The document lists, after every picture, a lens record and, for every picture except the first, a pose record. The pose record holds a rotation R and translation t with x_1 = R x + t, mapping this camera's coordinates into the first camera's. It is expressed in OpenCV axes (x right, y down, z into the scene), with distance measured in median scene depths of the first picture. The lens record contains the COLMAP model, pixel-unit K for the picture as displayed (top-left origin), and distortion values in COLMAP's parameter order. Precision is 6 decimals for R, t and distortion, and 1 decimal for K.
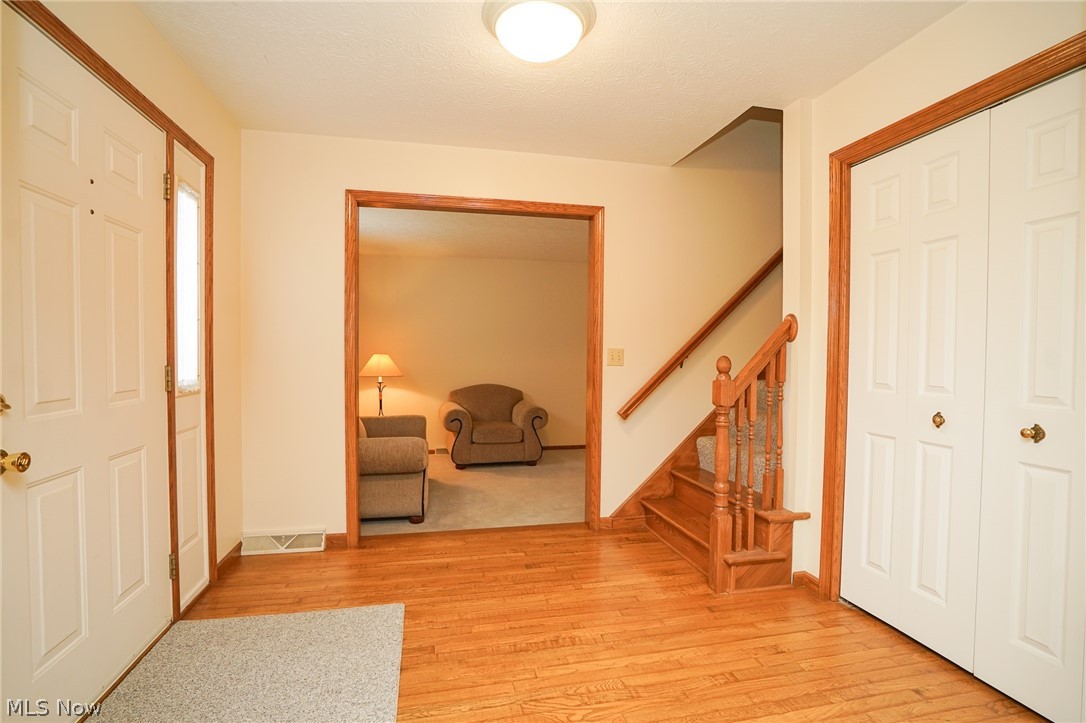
lens RADIAL K [[525.6, 0, 543.0], [0, 525.6, 361.5], [0, 0, 1]] dist [-0.069877, 0.027594]
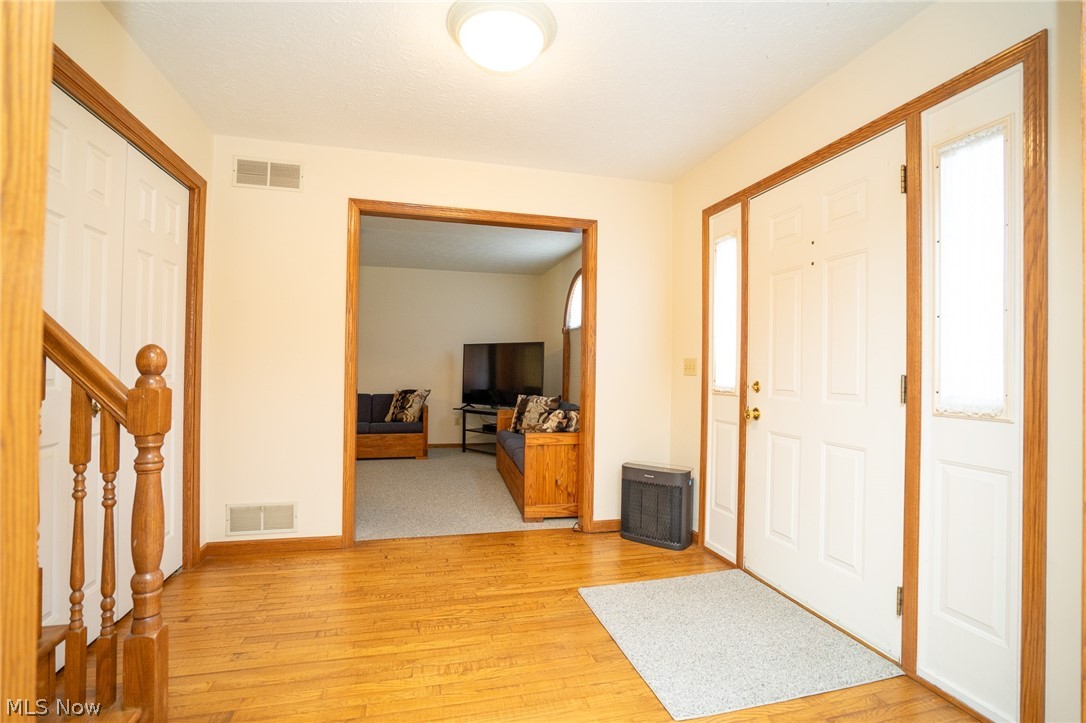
lens RADIAL K [[525.6, 0, 543.0], [0, 525.6, 361.5], [0, 0, 1]] dist [-0.069877, 0.027594]
pose [[-0.999344, -0.022657, -0.028267, -0.076486], [-0.022782, 0.999732, 0.004083, -0.004993], [0.028167, 0.004724, -0.999592, 2.032449]]
